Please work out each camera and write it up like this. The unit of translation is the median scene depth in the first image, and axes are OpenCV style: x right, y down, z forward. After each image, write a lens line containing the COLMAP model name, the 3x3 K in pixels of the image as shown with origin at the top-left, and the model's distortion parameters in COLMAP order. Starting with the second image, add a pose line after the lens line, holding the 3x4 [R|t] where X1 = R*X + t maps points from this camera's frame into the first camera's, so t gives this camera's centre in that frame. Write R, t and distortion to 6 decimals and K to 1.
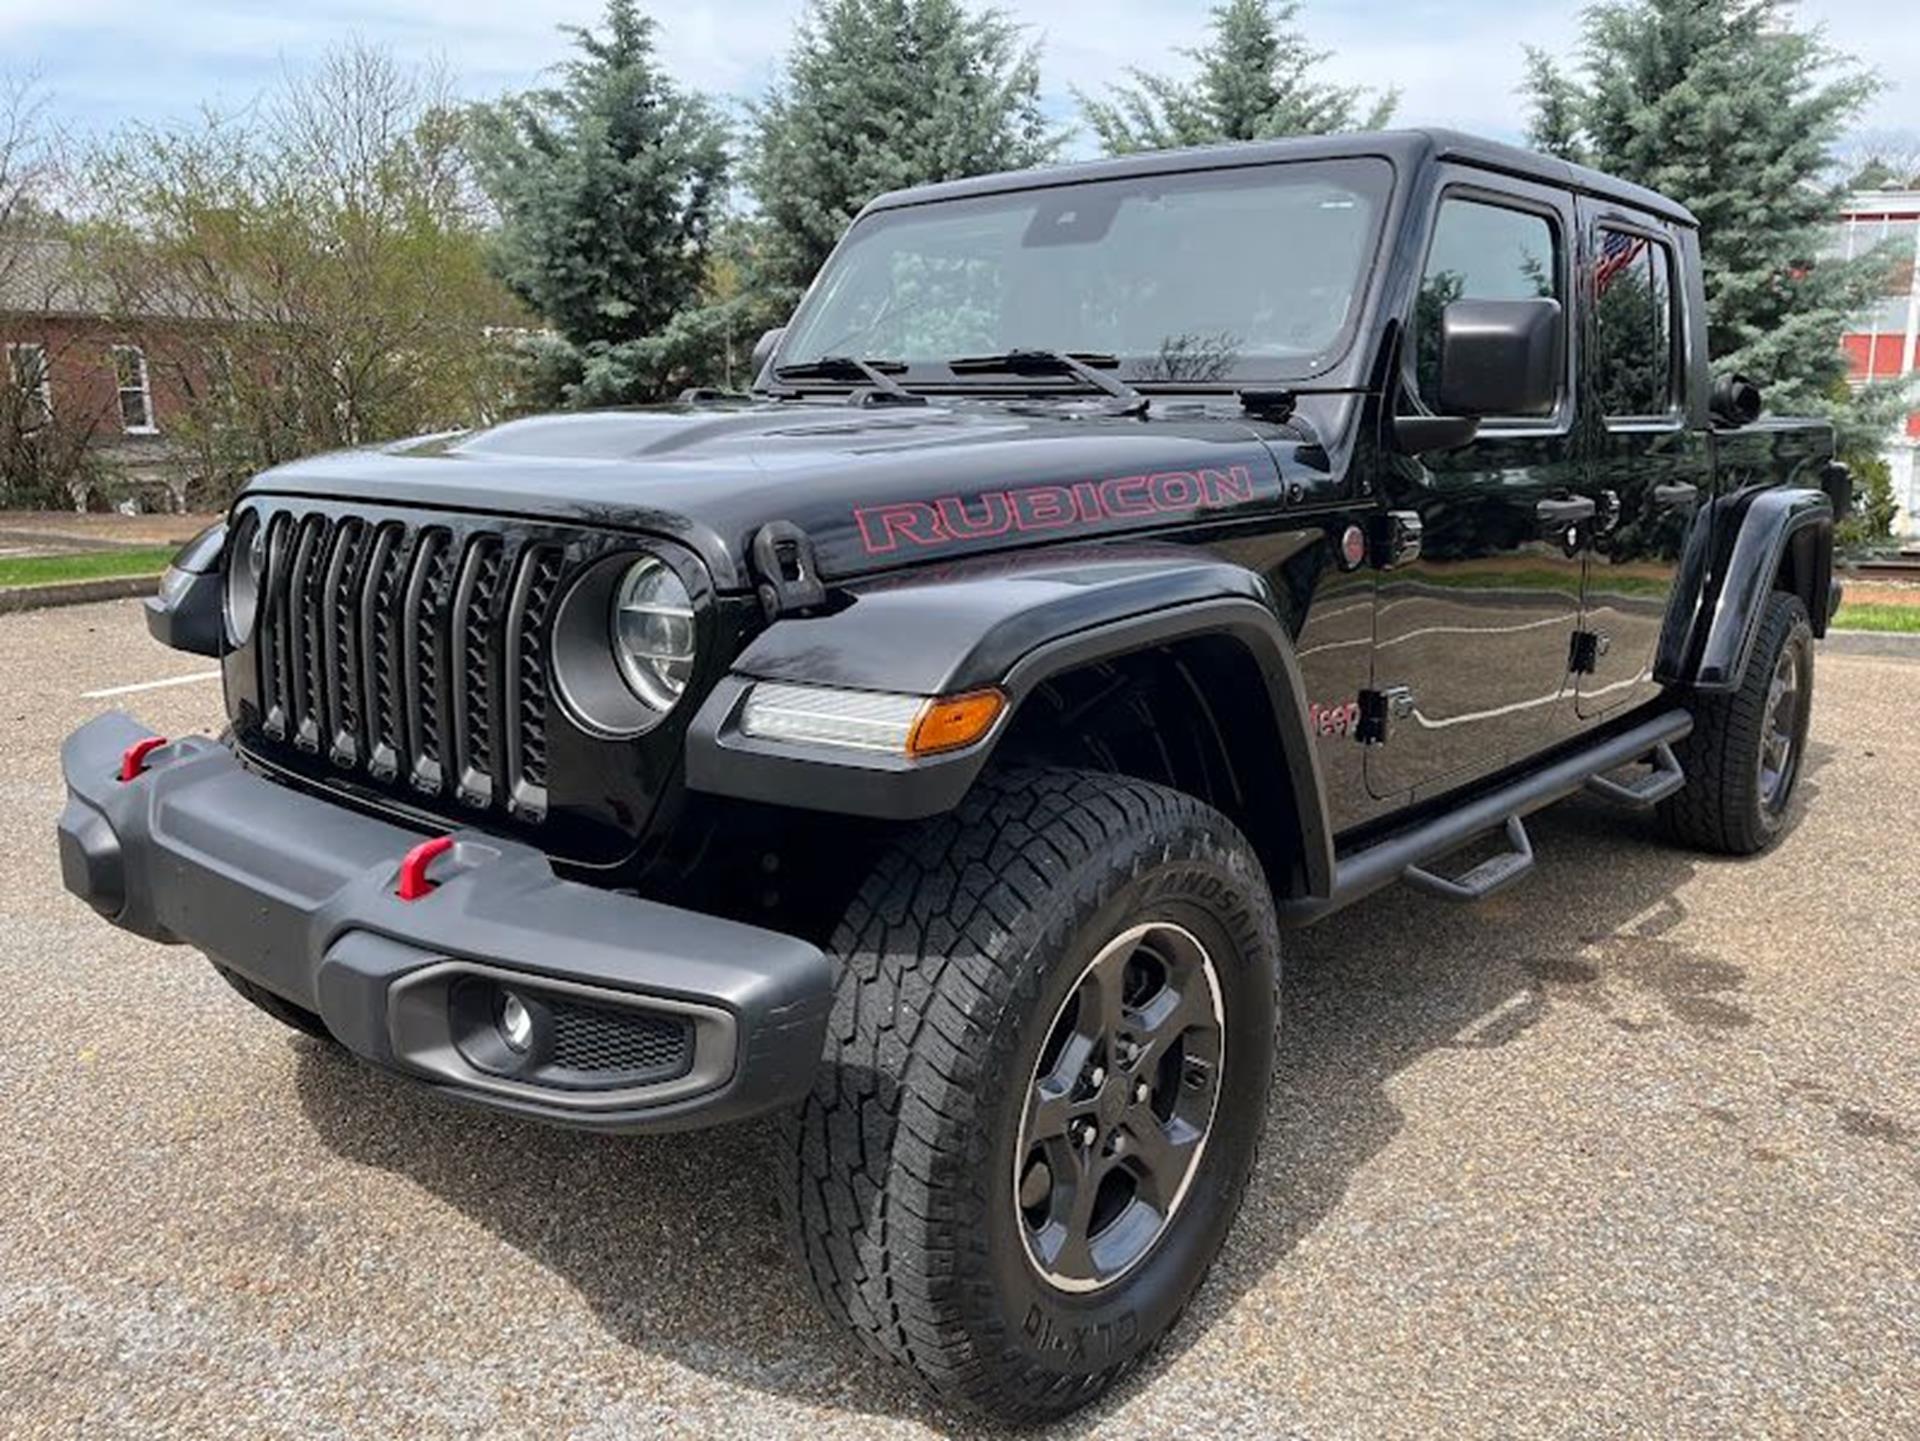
lens RADIAL K [[1536.2, 0, 960.0], [0, 1536.2, 720.5], [0, 0, 1]] dist [0.038243, -0.005231]
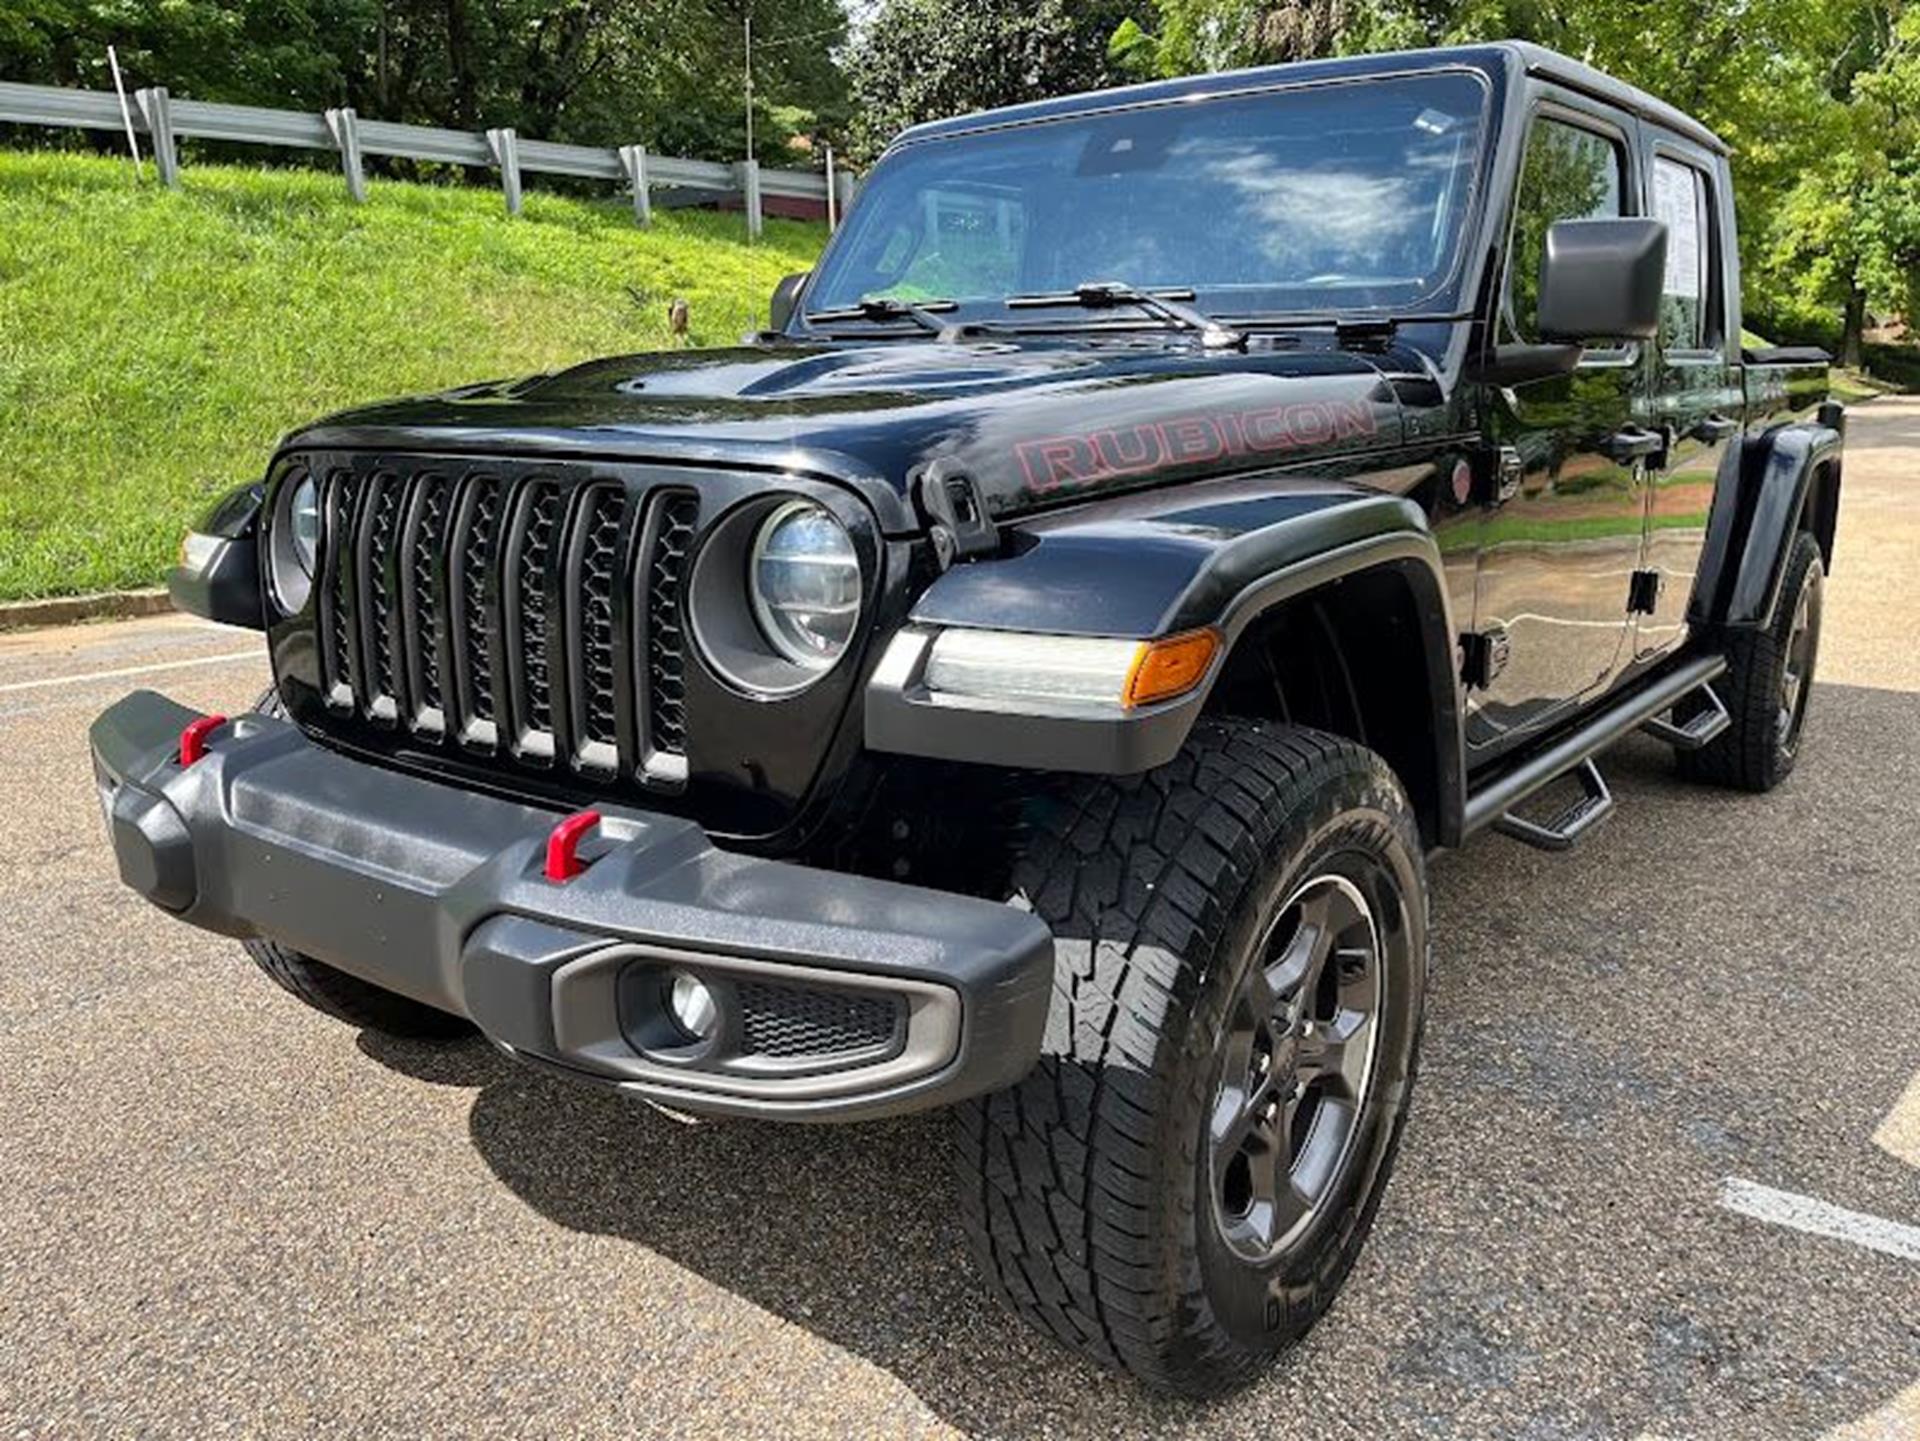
lens RADIAL K [[1534.3, 0, 965.0], [0, 1534.3, 750.7], [0, 0, 1]] dist [0.023951, -0.005175]
pose [[0.998093, -0.031590, 0.053033, -0.148594], [0.029433, 0.998727, 0.040973, 0.007847], [-0.054260, -0.039334, 0.997752, 0.069888]]
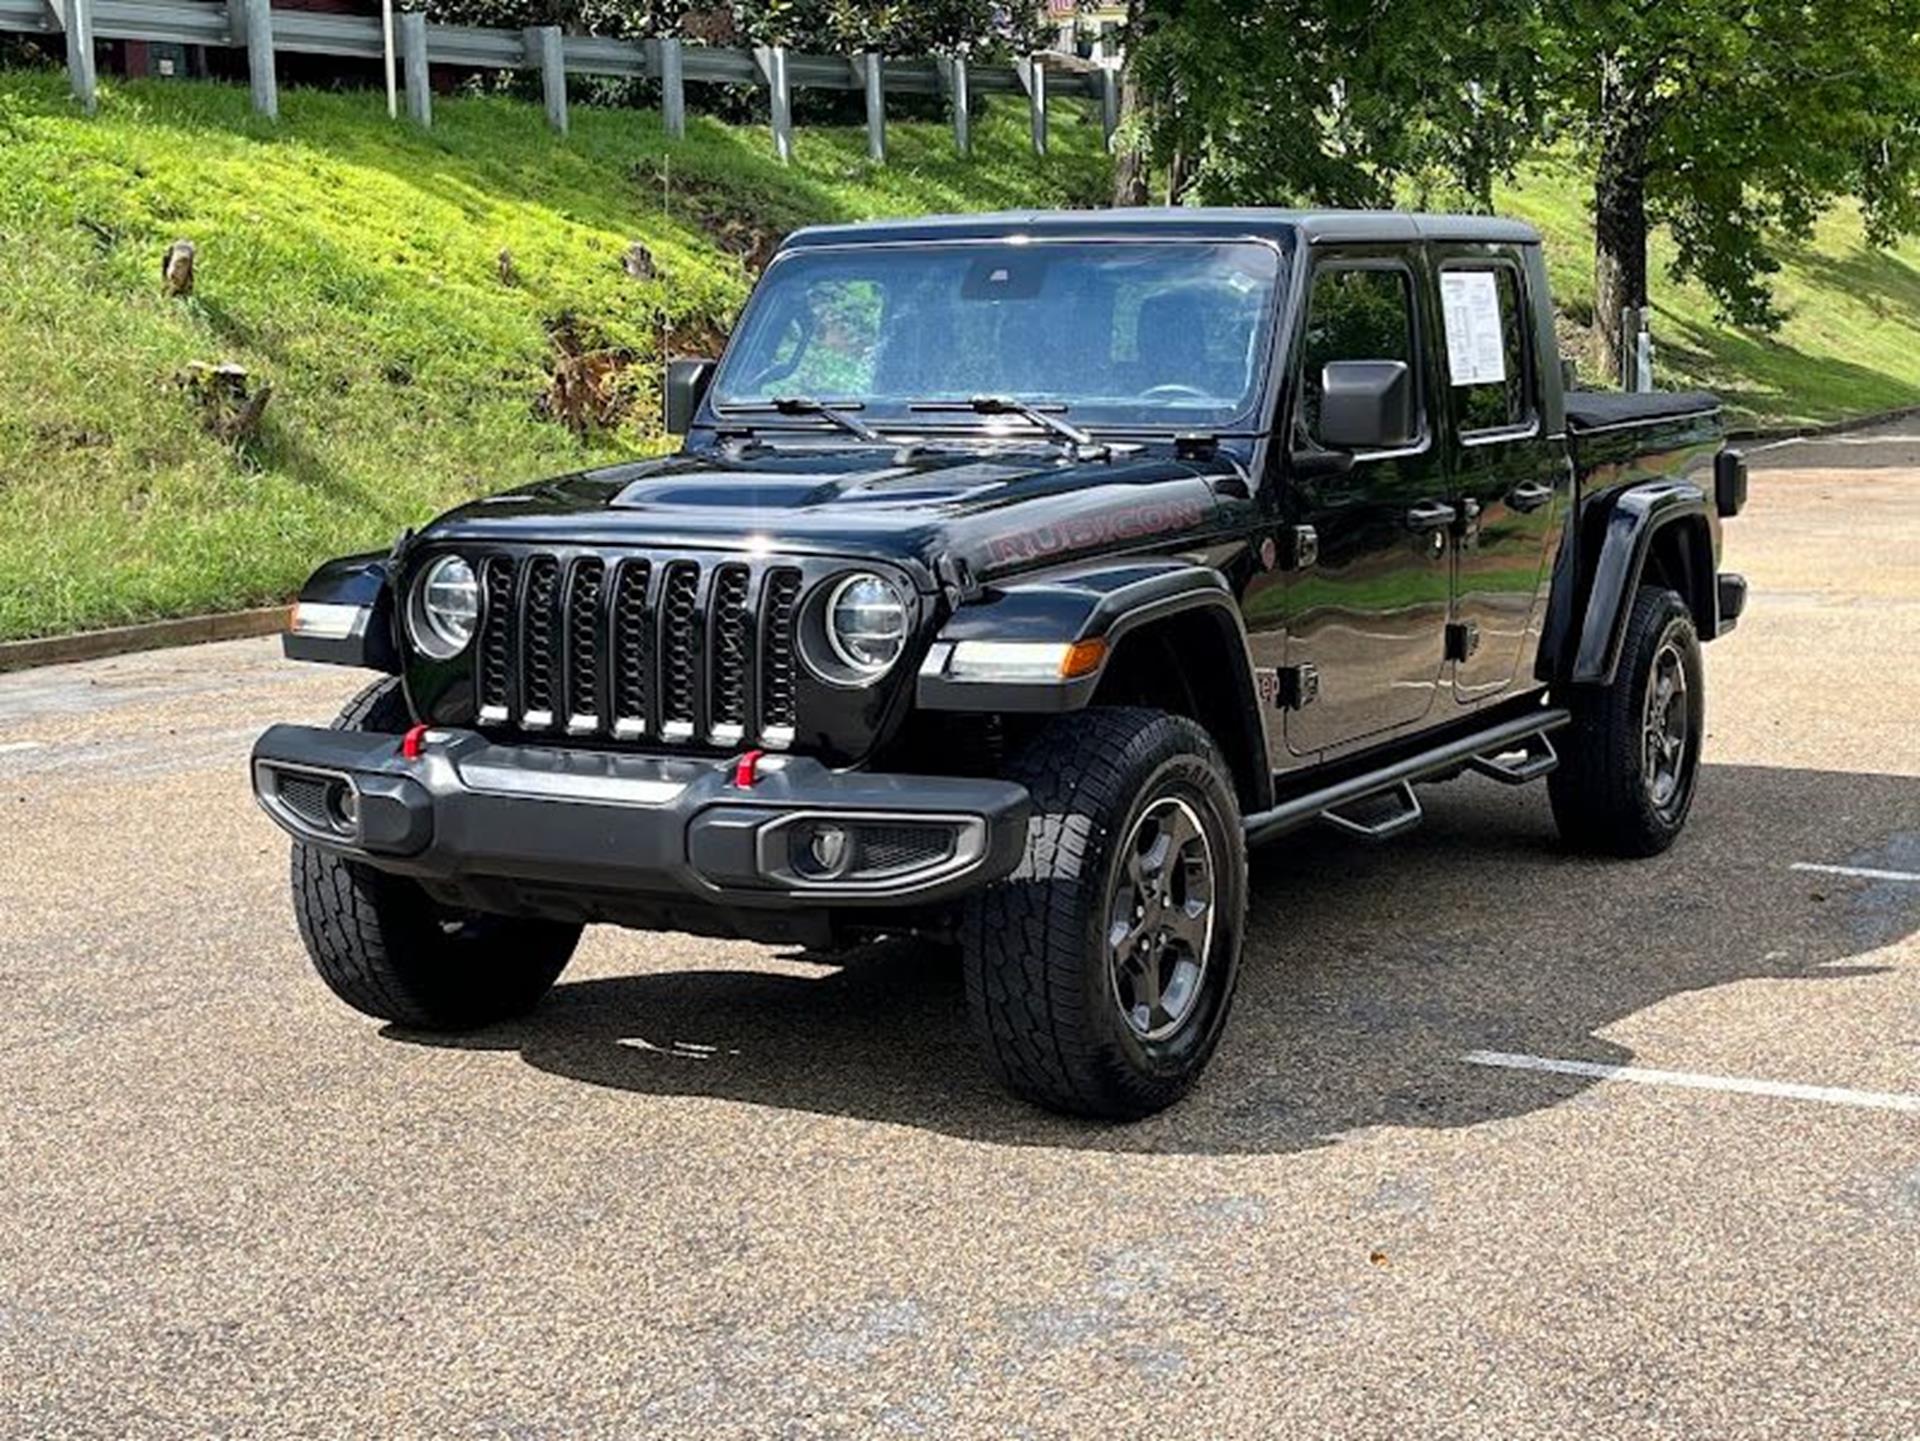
lens RADIAL K [[3213.3, 0, 960.0], [0, 3213.3, 720.5], [0, 0, 1]] dist [0.062033, -0.165471]
pose [[0.980366, -0.042456, 0.192563, -0.719246], [0.055342, 0.996538, -0.062035, 0.246571], [-0.189263, 0.071474, 0.979322, -2.175481]]
